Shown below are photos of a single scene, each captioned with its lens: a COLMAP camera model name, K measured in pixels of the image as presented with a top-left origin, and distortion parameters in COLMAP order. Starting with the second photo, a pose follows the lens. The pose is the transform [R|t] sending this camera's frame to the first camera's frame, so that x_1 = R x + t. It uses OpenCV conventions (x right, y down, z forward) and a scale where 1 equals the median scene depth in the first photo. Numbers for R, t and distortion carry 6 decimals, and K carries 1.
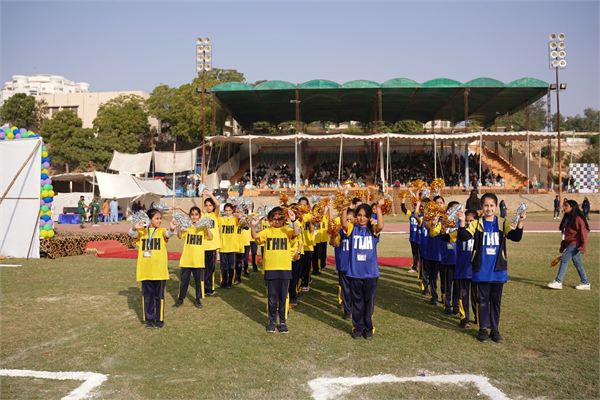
lens RADIAL K [[583.6, 0, 300.2], [0, 583.6, 200.7], [0, 0, 1]] dist [-0.111663, 0.000000]
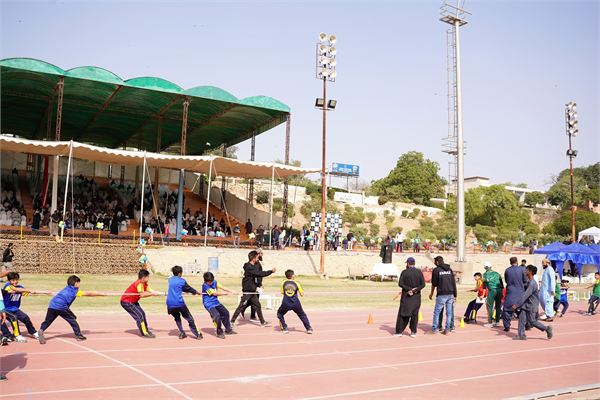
lens RADIAL K [[583.6, 0, 296.9], [0, 583.6, 199.8], [0, 0, 1]] dist [-0.111663, 0.000000]
pose [[0.843545, 0.076739, 0.531547, 0.031271], [-0.032917, 0.995266, -0.091447, -0.007493], [-0.536048, 0.059643, 0.842078, 0.332689]]
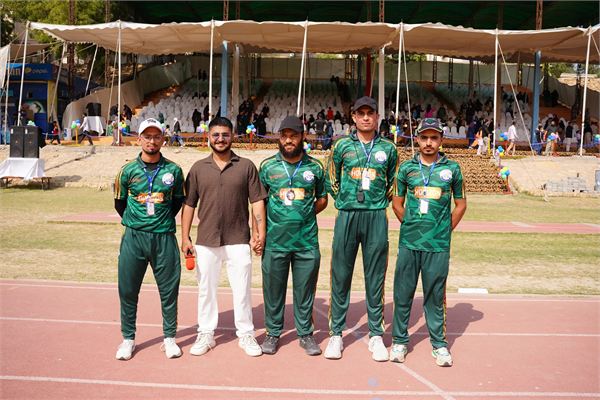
lens RADIAL K [[583.6, 0, 299.5], [0, 583.6, 200.4], [0, 0, 1]] dist [-0.111663, 0.000000]
pose [[0.998799, 0.018033, 0.045562, 0.045243], [-0.021122, 0.997444, 0.068265, -0.001702], [-0.044214, -0.069146, 0.996626, 0.491805]]
